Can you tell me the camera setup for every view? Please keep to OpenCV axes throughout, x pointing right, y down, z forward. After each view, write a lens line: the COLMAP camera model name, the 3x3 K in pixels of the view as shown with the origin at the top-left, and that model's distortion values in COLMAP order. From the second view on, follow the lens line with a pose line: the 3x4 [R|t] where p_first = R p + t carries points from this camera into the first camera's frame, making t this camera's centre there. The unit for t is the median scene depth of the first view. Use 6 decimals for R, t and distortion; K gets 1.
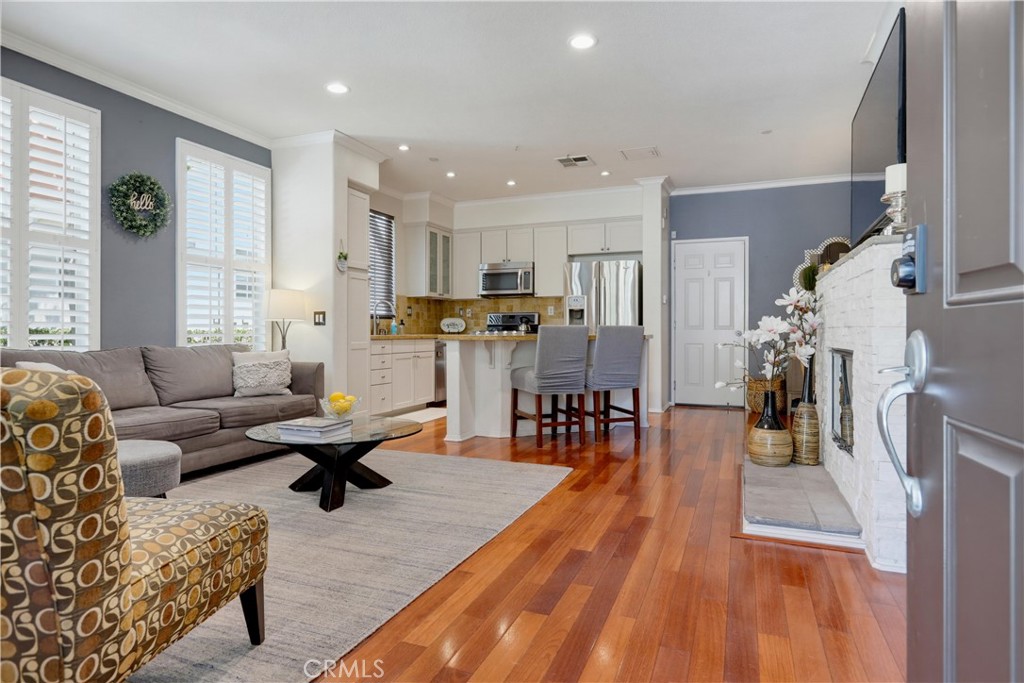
lens RADIAL K [[584.4, 0, 505.3], [0, 584.4, 330.1], [0, 0, 1]] dist [-0.000507, 0.004653]
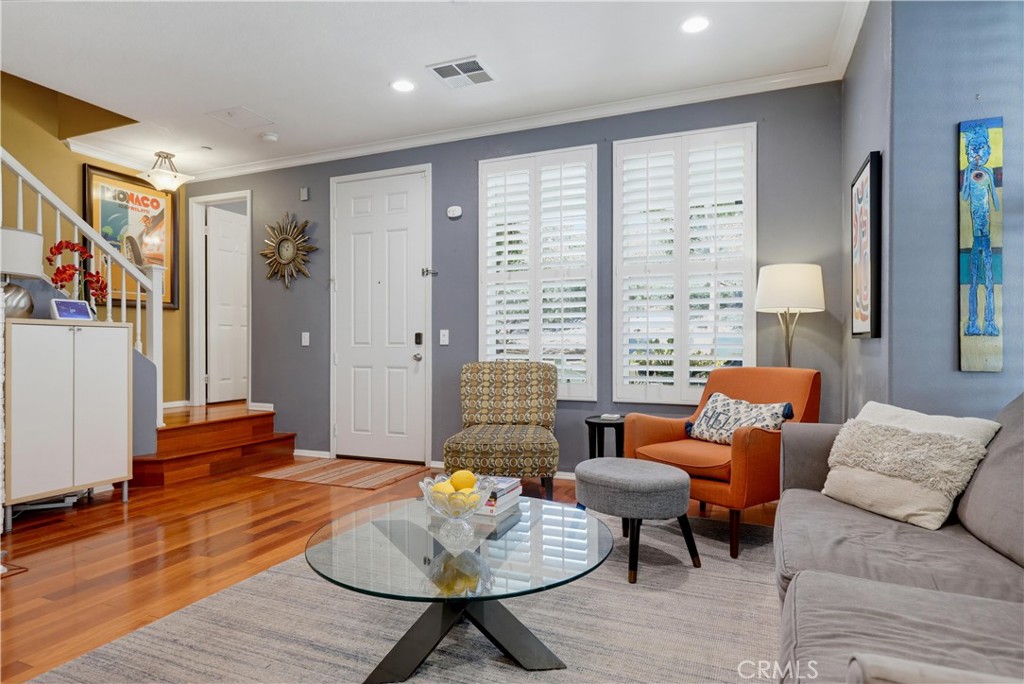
lens RADIAL K [[584.4, 0, 504.9], [0, 584.4, 347.4], [0, 0, 1]] dist [-0.000507, 0.004653]
pose [[-0.999947, -0.002330, 0.010072, -0.217080], [-0.002260, 0.999973, 0.006922, -0.011162], [-0.010088, 0.006899, -0.999925, 1.023441]]
